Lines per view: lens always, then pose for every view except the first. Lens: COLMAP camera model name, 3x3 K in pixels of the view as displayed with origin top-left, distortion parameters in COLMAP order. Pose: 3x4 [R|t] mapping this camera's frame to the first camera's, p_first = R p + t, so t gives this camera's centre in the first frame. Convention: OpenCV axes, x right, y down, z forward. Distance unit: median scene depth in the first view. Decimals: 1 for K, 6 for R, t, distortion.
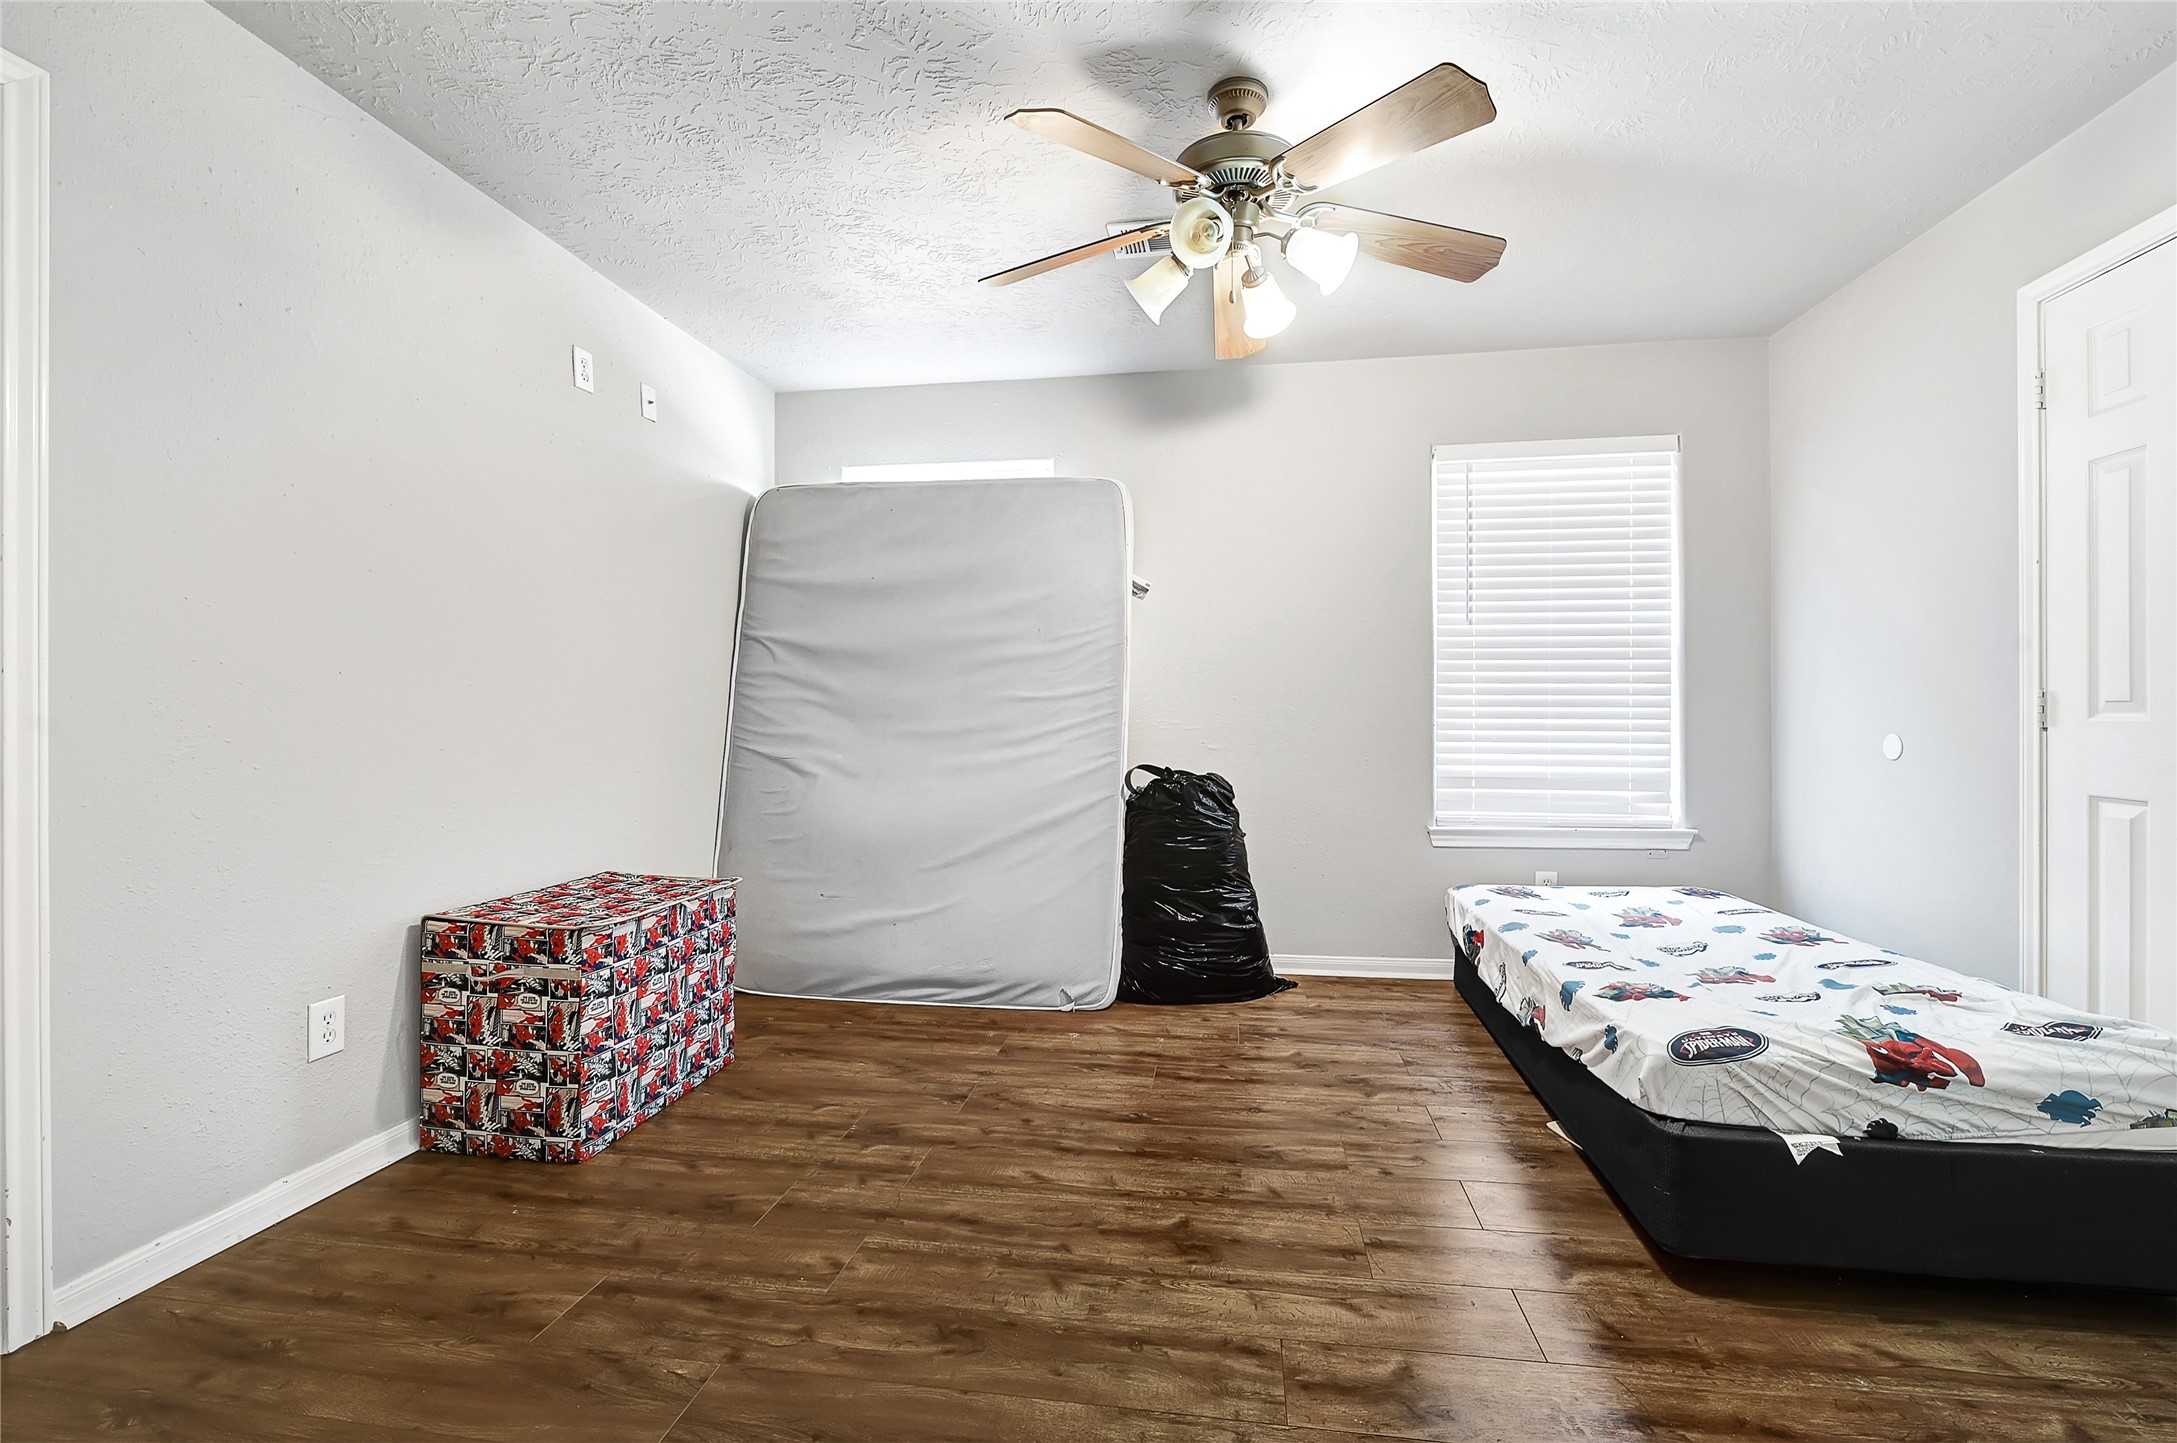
lens RADIAL K [[885.3, 0, 1098.9], [0, 885.3, 711.6], [0, 0, 1]] dist [0.002943, 0.000550]
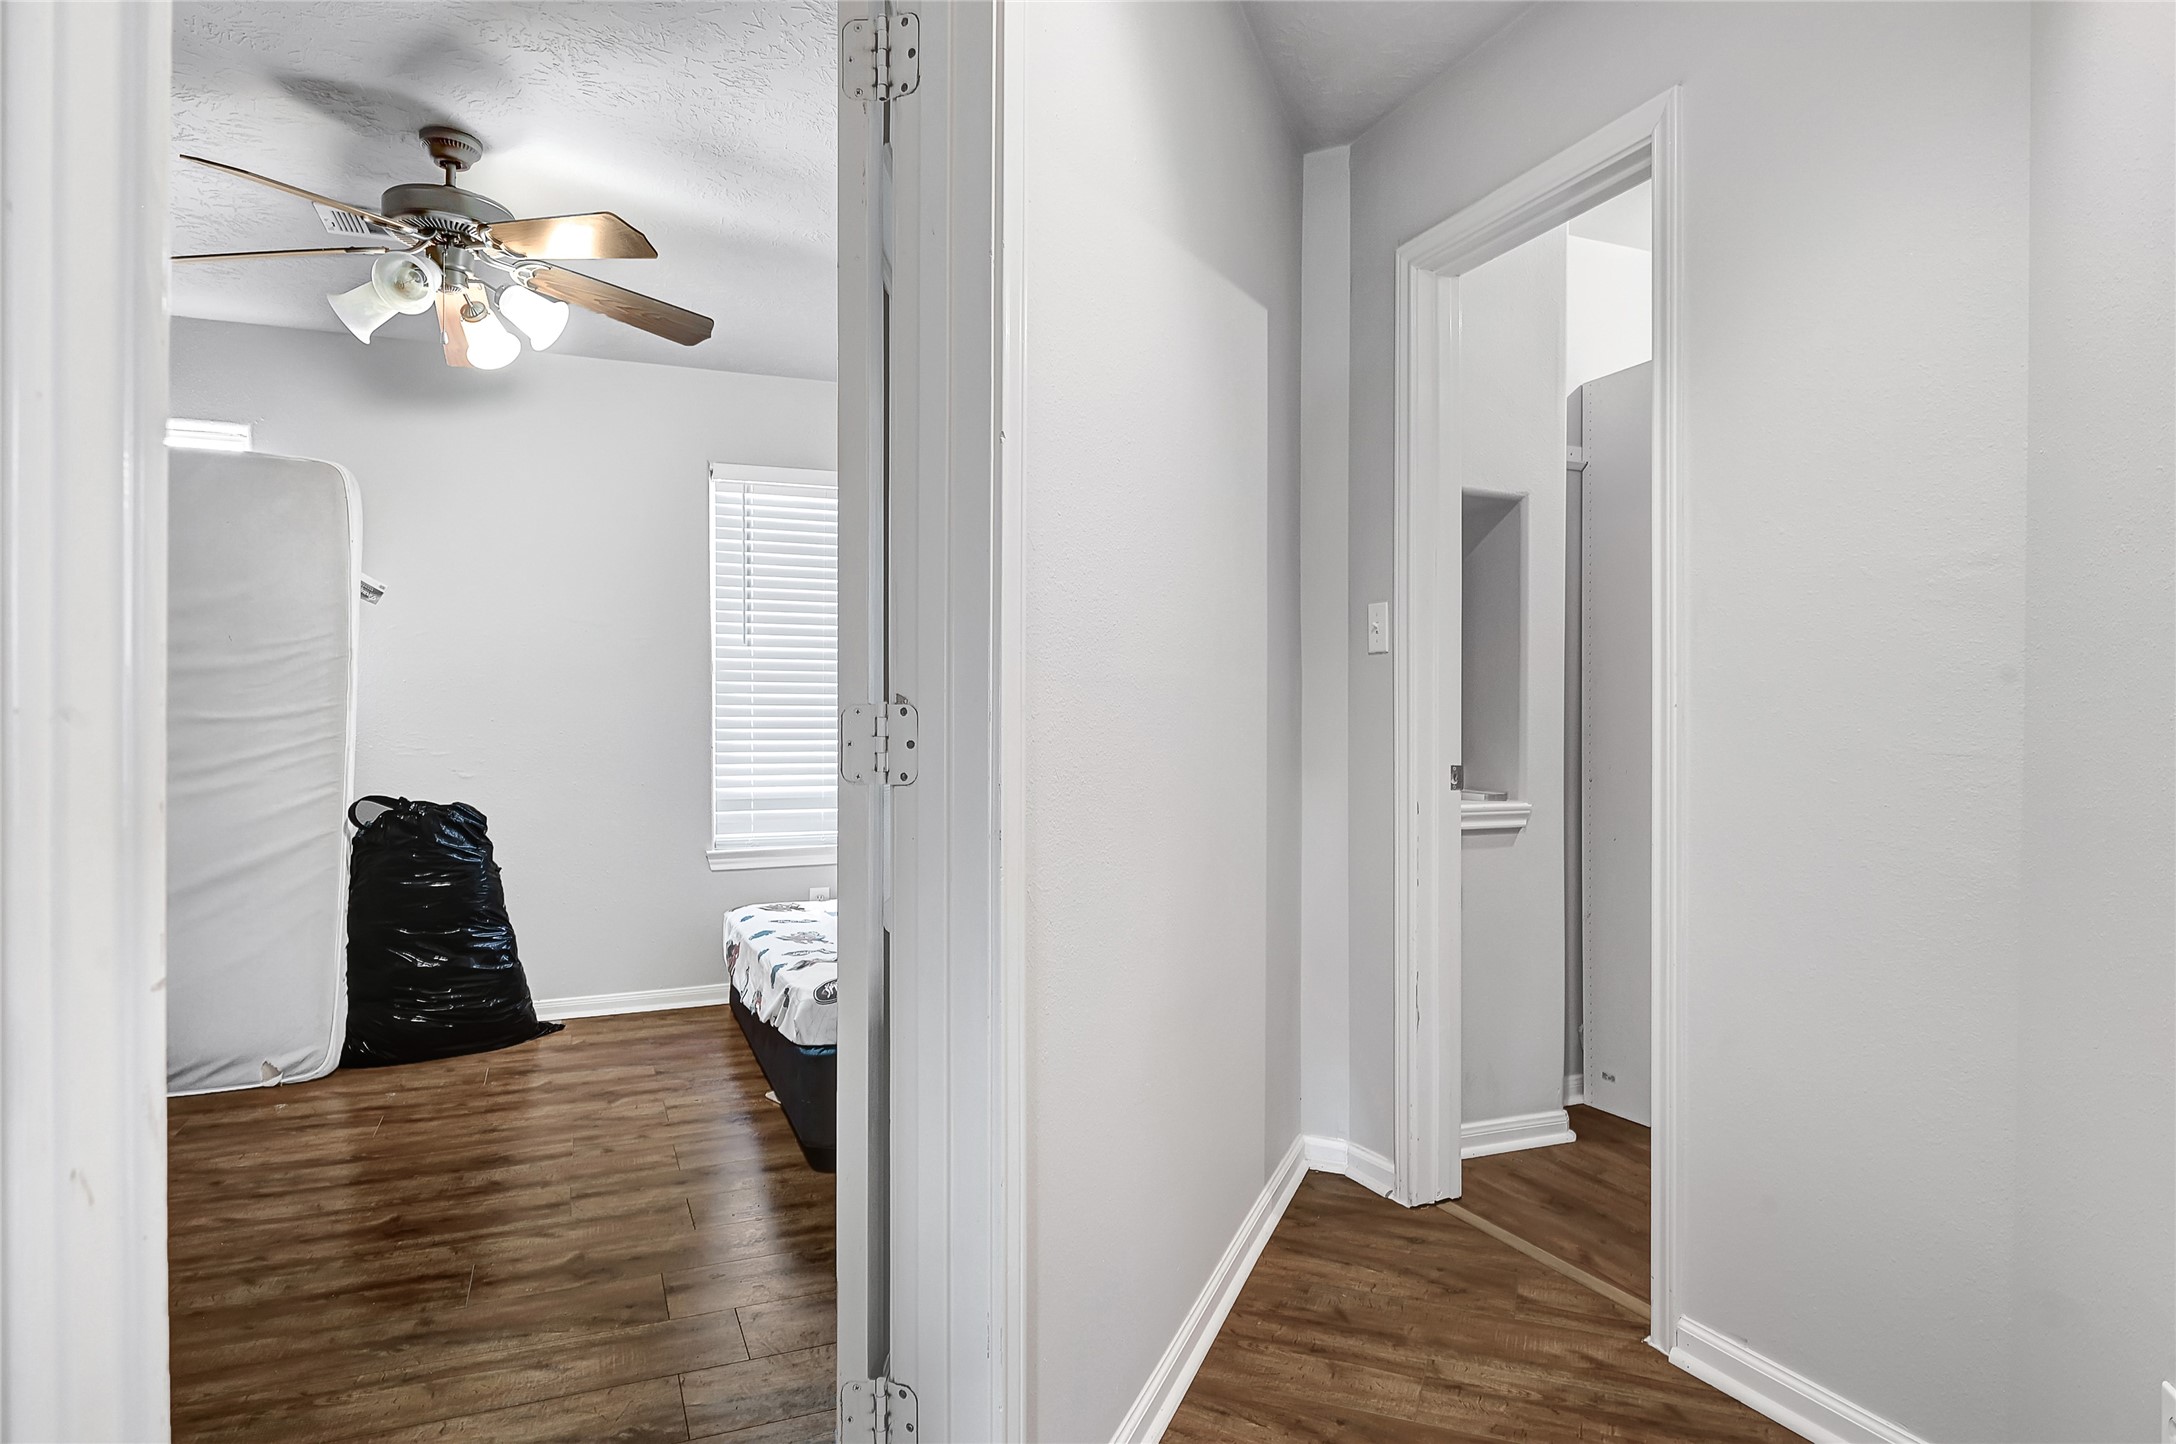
lens RADIAL K [[1205.4, 0, 1044.9], [0, 1205.4, 740.9], [0, 0, 1]] dist [-0.006078, 0.000947]
pose [[0.866666, -0.007872, 0.498826, 0.034654], [0.005568, 0.999966, 0.006107, 0.002232], [-0.498857, -0.002515, 0.866681, -0.381728]]
